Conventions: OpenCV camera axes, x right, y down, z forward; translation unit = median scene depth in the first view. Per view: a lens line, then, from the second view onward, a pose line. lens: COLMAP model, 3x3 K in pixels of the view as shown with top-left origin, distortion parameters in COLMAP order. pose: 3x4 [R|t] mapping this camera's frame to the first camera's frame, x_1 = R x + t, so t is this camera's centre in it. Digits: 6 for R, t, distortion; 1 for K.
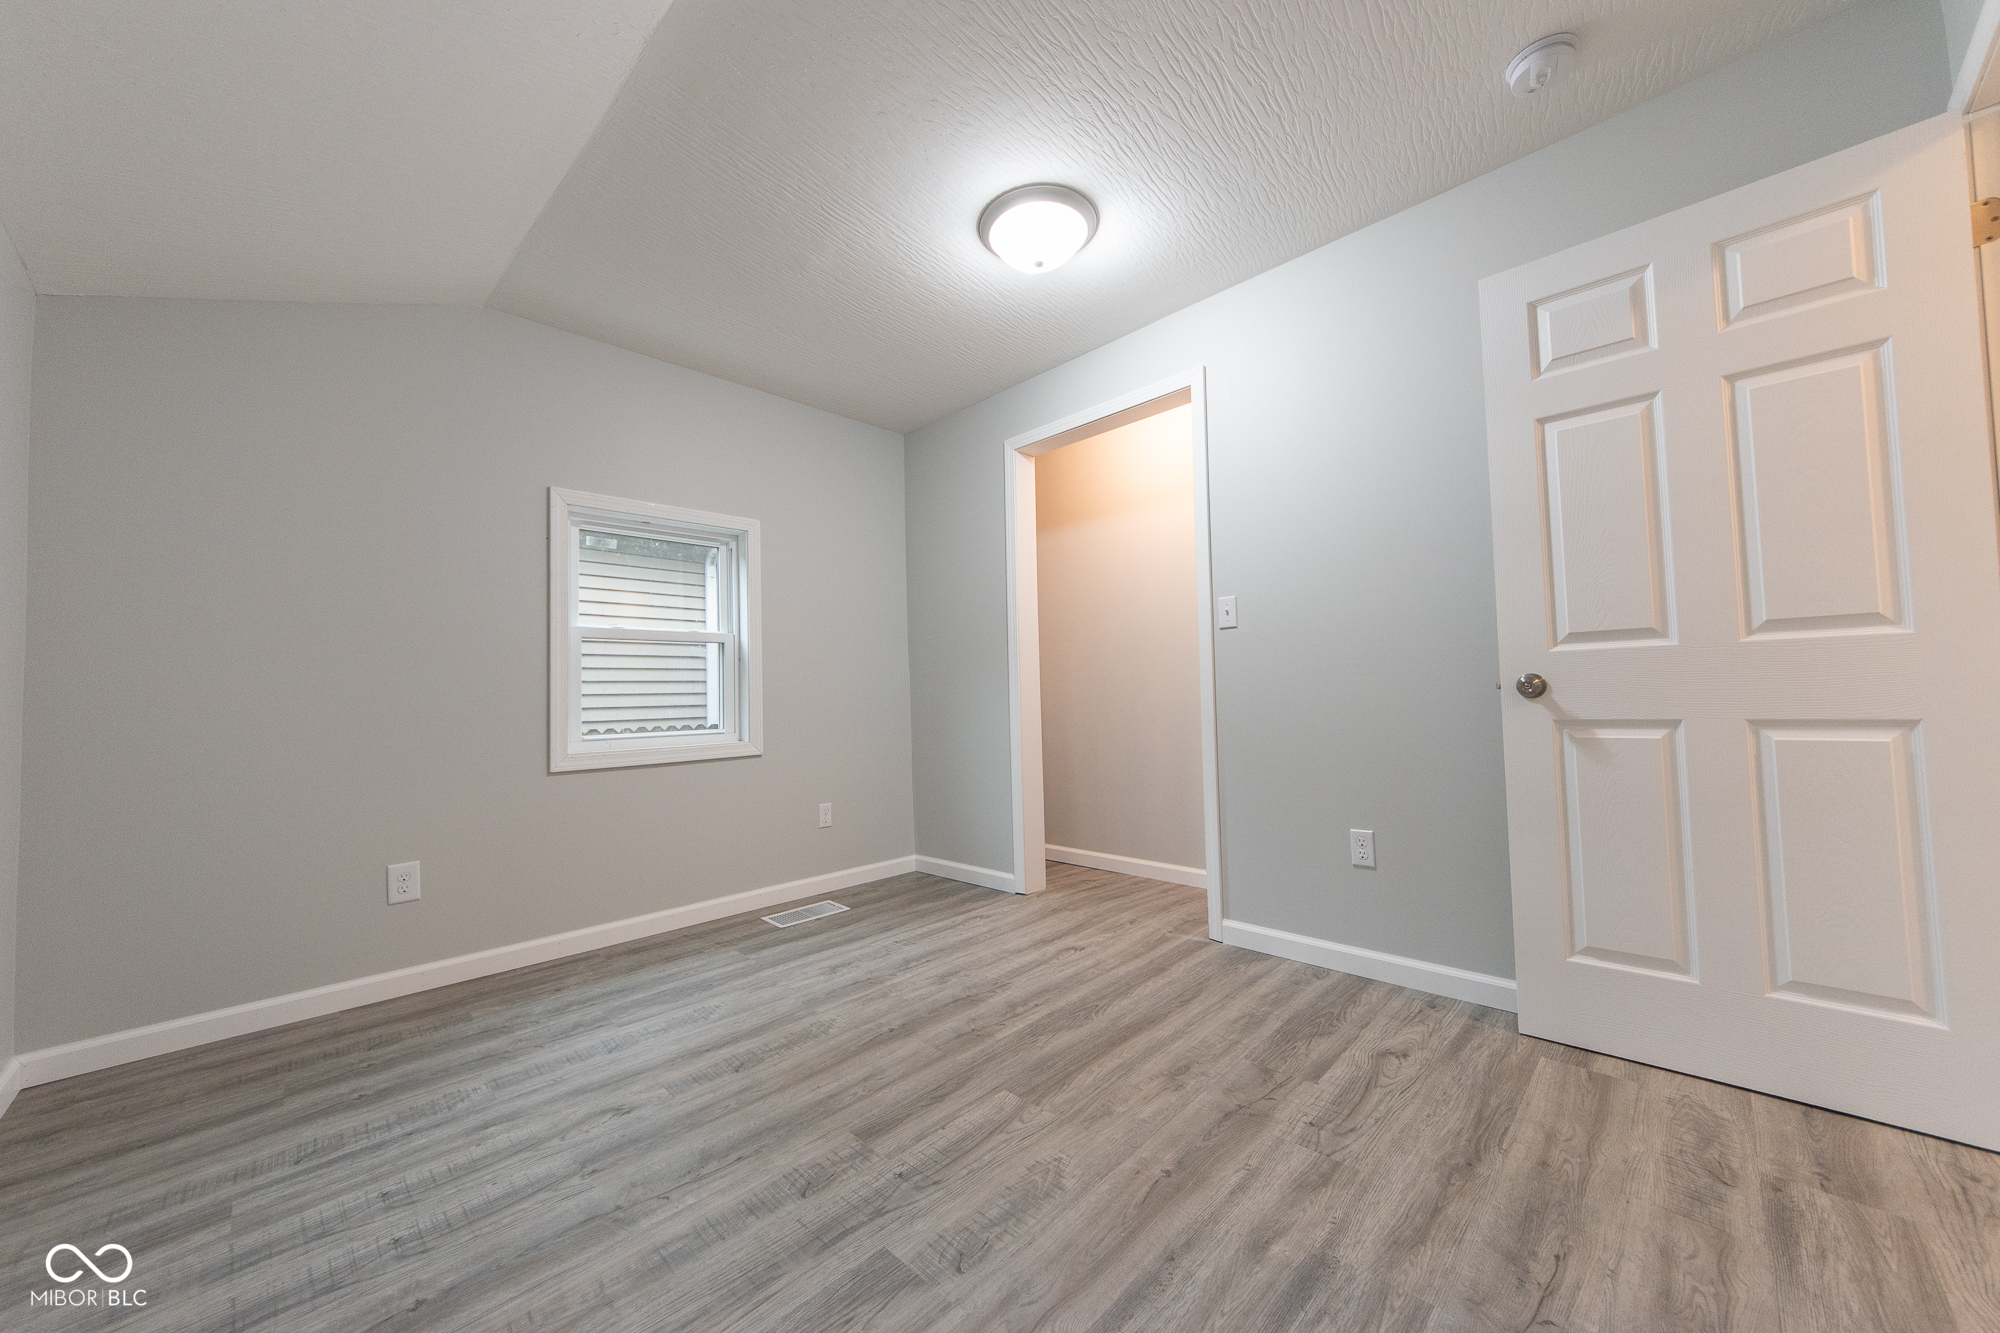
lens RADIAL K [[723.8, 0, 999.7], [0, 723.8, 658.6], [0, 0, 1]] dist [-0.002110, -0.000172]
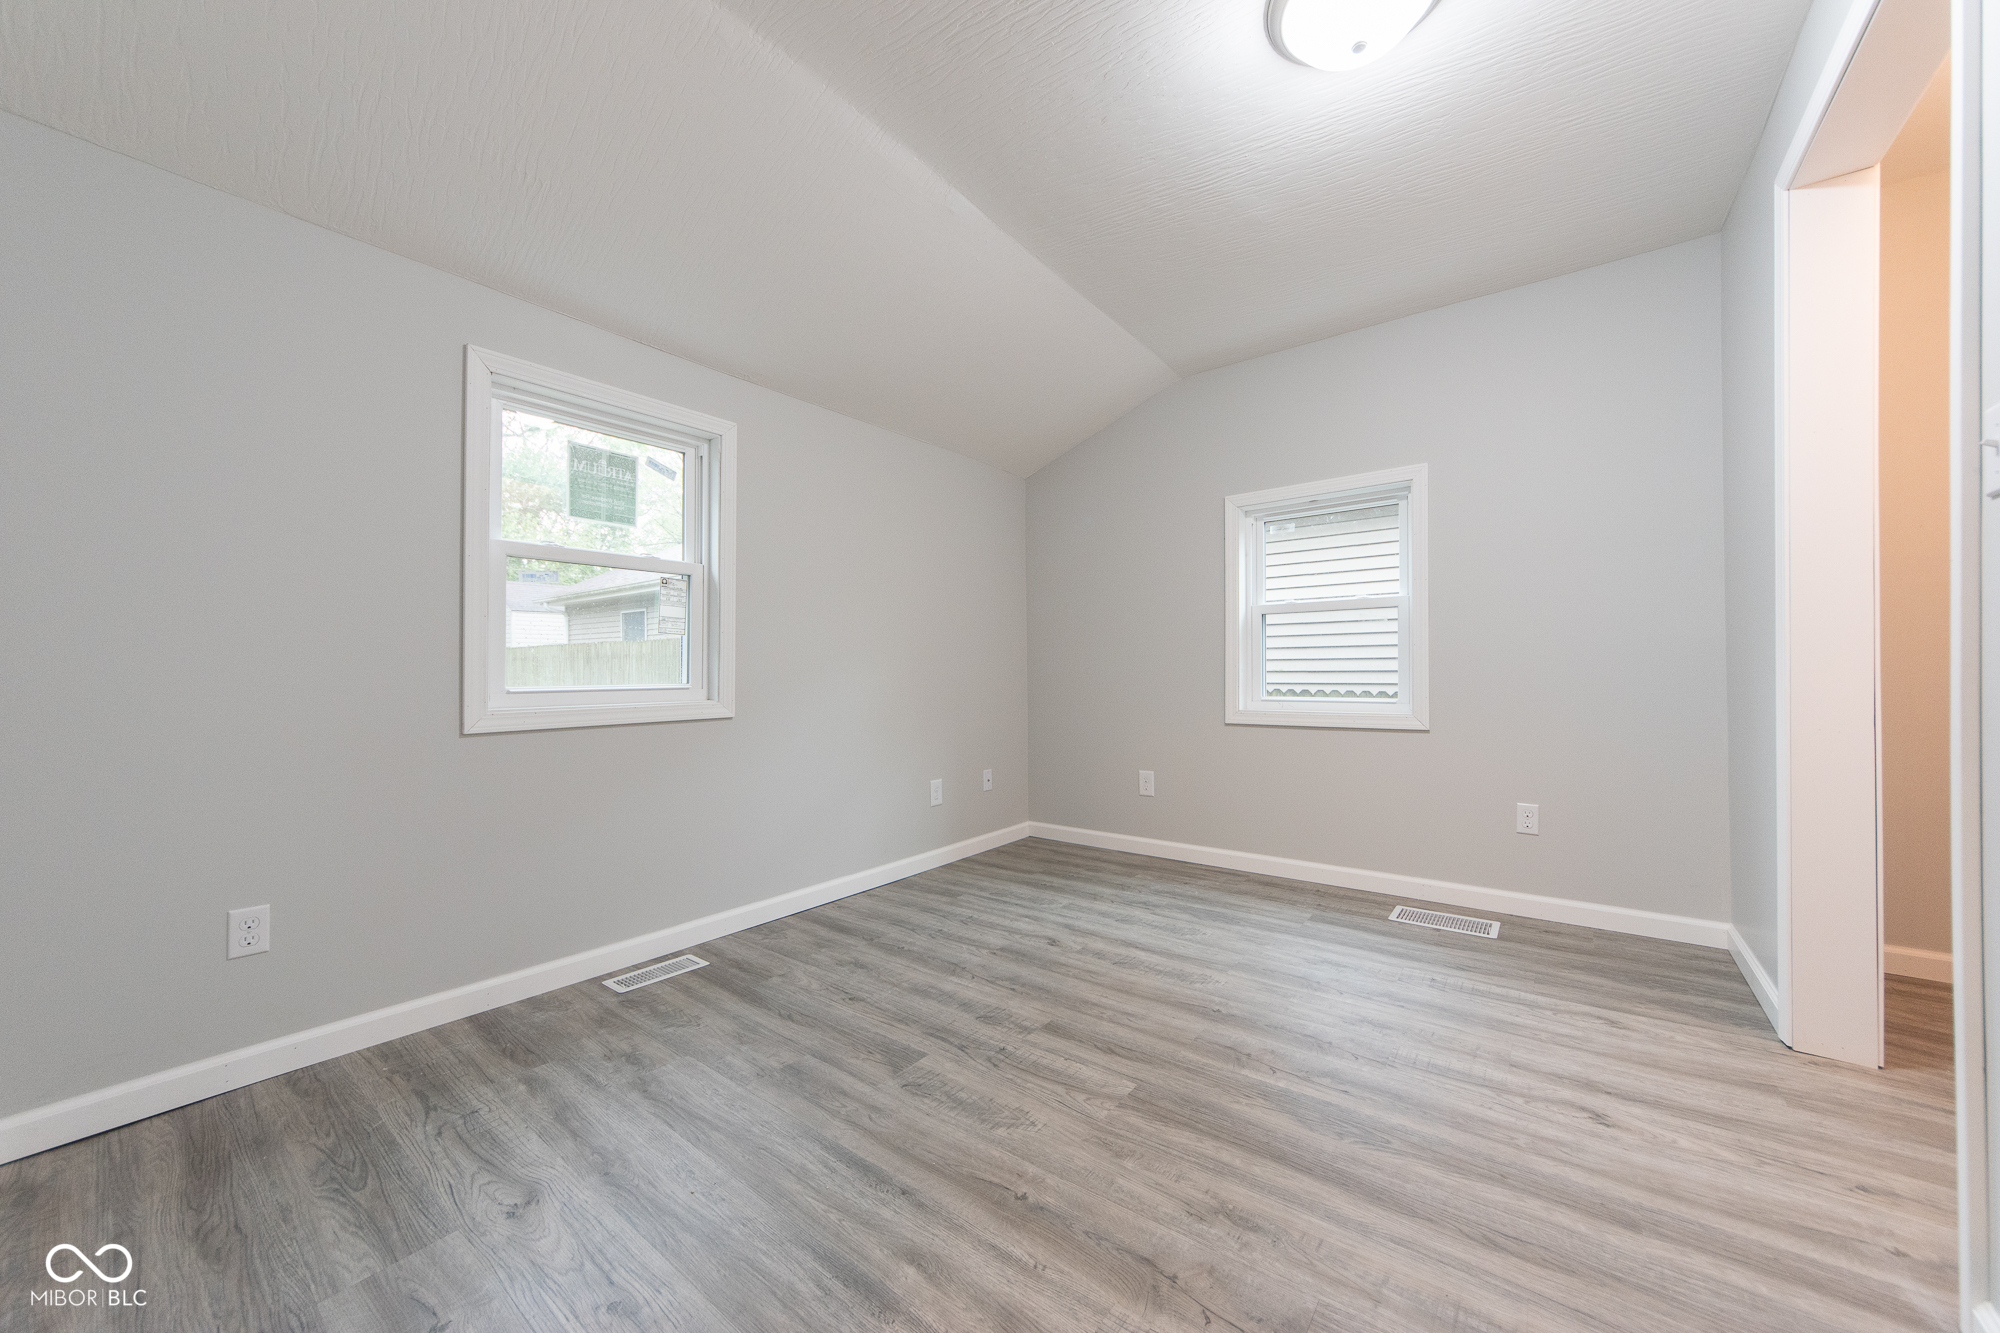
lens RADIAL K [[723.8, 0, 1002.0], [0, 723.8, 670.9], [0, 0, 1]] dist [-0.002110, -0.000172]
pose [[0.116265, 0.026168, -0.992873, 0.734768], [0.054977, 0.997951, 0.032739, 0.005582], [0.991696, -0.058391, 0.114588, 0.591101]]
